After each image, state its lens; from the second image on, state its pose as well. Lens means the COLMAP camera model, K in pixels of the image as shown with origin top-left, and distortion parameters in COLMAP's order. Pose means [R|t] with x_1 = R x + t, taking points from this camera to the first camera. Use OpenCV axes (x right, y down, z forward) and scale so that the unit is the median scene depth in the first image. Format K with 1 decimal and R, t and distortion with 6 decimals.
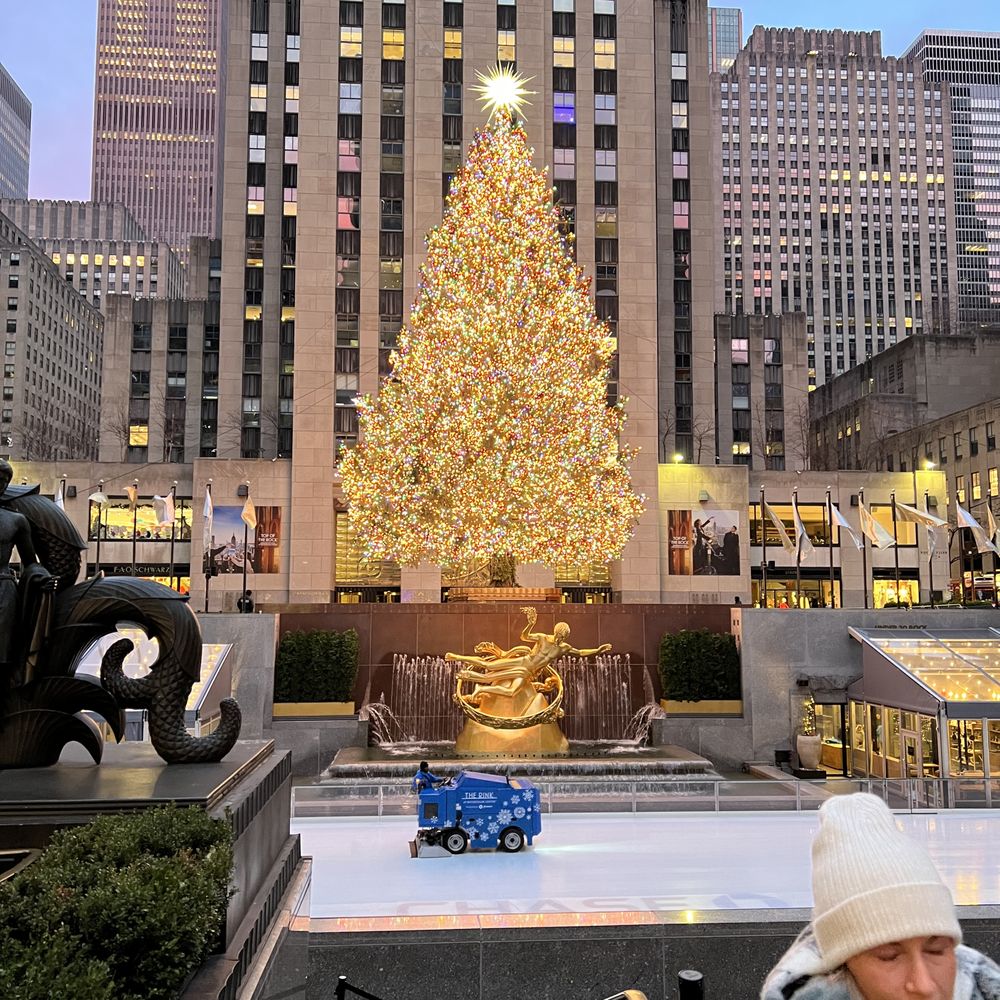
lens RADIAL K [[989.1, 0, 486.7], [0, 989.1, 516.1], [0, 0, 1]] dist [0.046404, -0.053773]
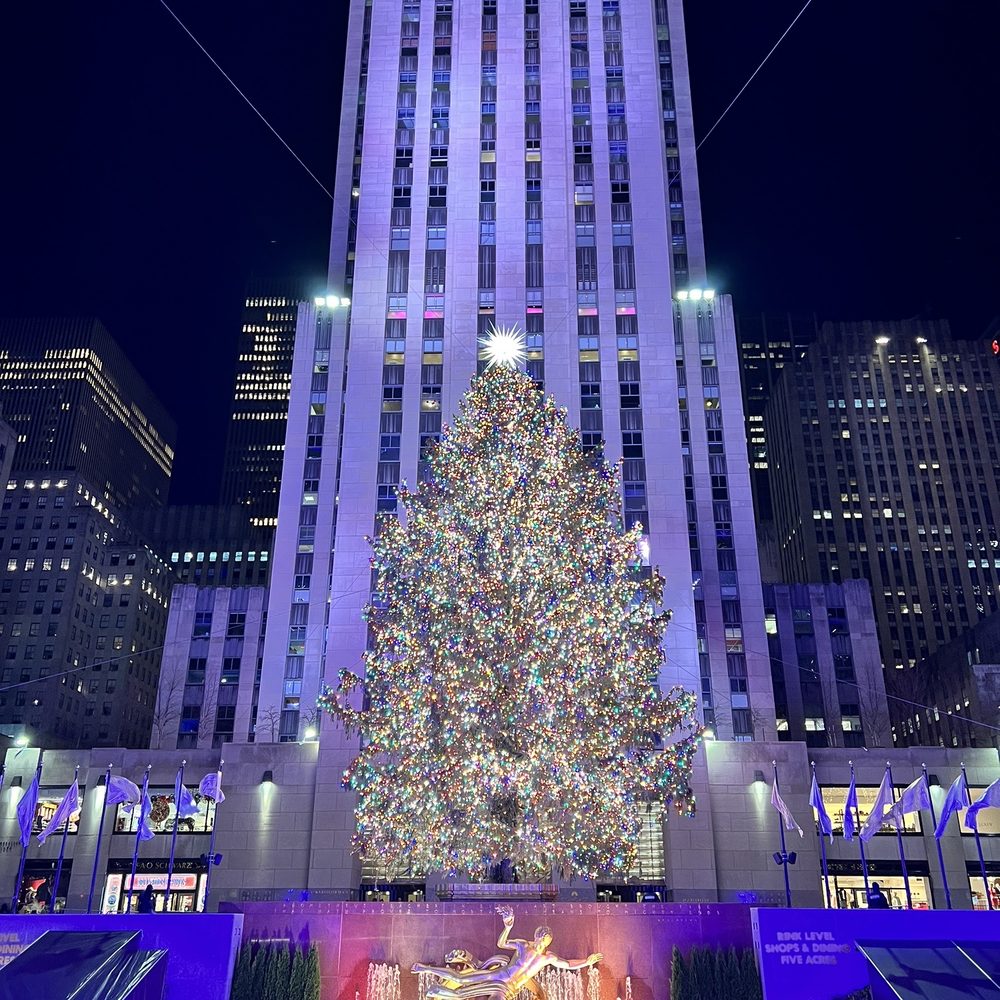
lens RADIAL K [[980.6, 0, 501.5], [0, 980.6, 496.7], [0, 0, 1]] dist [0.170909, -0.398662]
pose [[0.993966, -0.042204, -0.101246, 0.081264], [0.010112, 0.954343, -0.298541, 0.004525], [0.109223, 0.295715, 0.949011, 0.023875]]
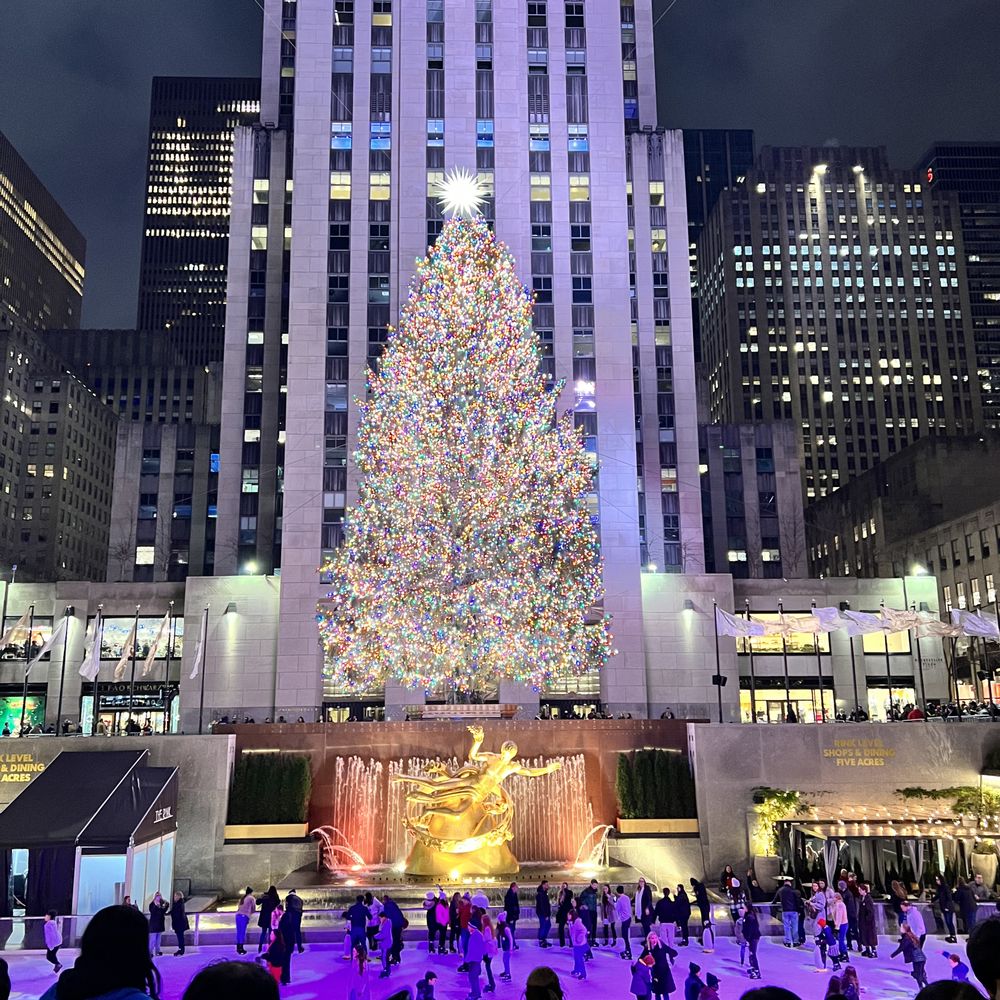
lens RADIAL K [[989.1, 0, 486.7], [0, 989.1, 516.1], [0, 0, 1]] dist [0.046404, -0.053773]
pose [[0.998799, -0.021202, -0.044174, 0.057442], [0.016428, 0.994256, -0.105756, -0.007305], [0.046163, 0.104903, 0.993410, -0.013818]]
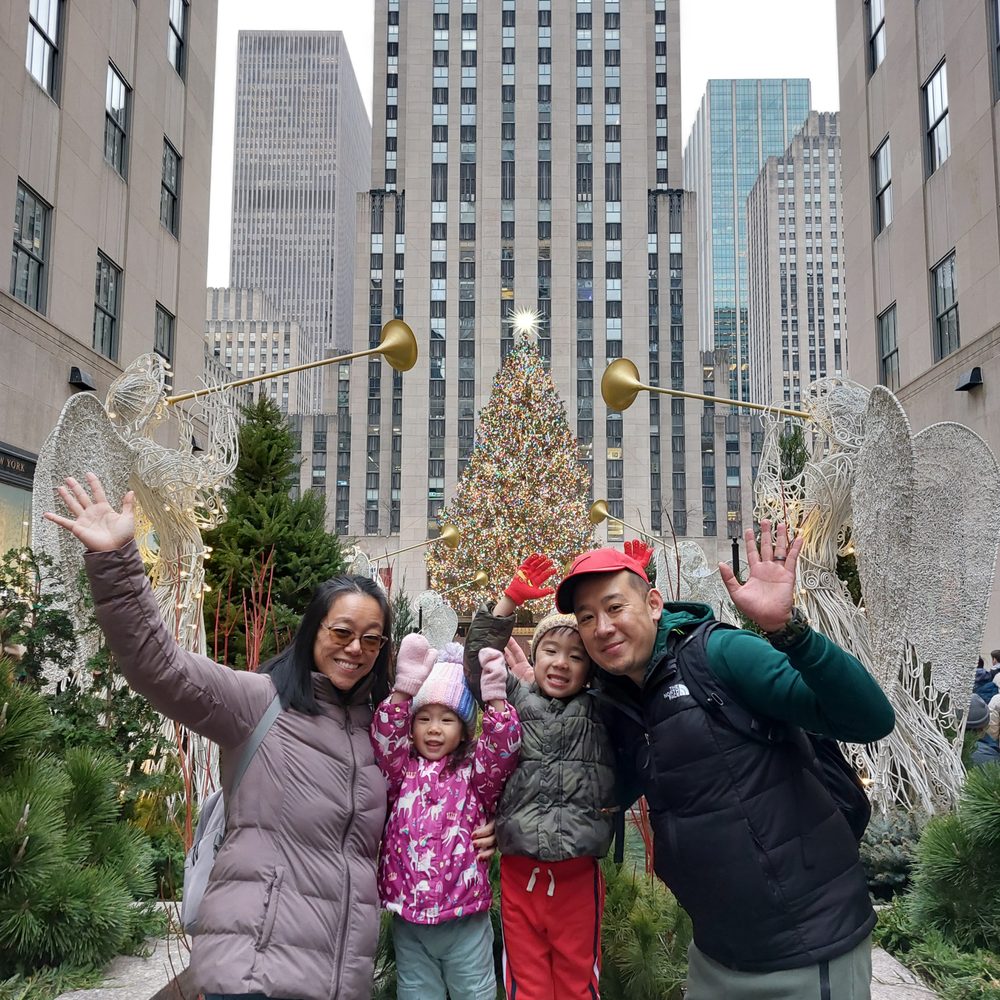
lens RADIAL K [[980.6, 0, 501.5], [0, 980.6, 496.7], [0, 0, 1]] dist [0.170909, -0.398662]
pose [[0.995328, -0.011643, -0.095846, 0.087728], [0.007643, 0.999089, -0.041996, -0.048319], [0.096247, 0.041067, 0.994510, -0.408888]]
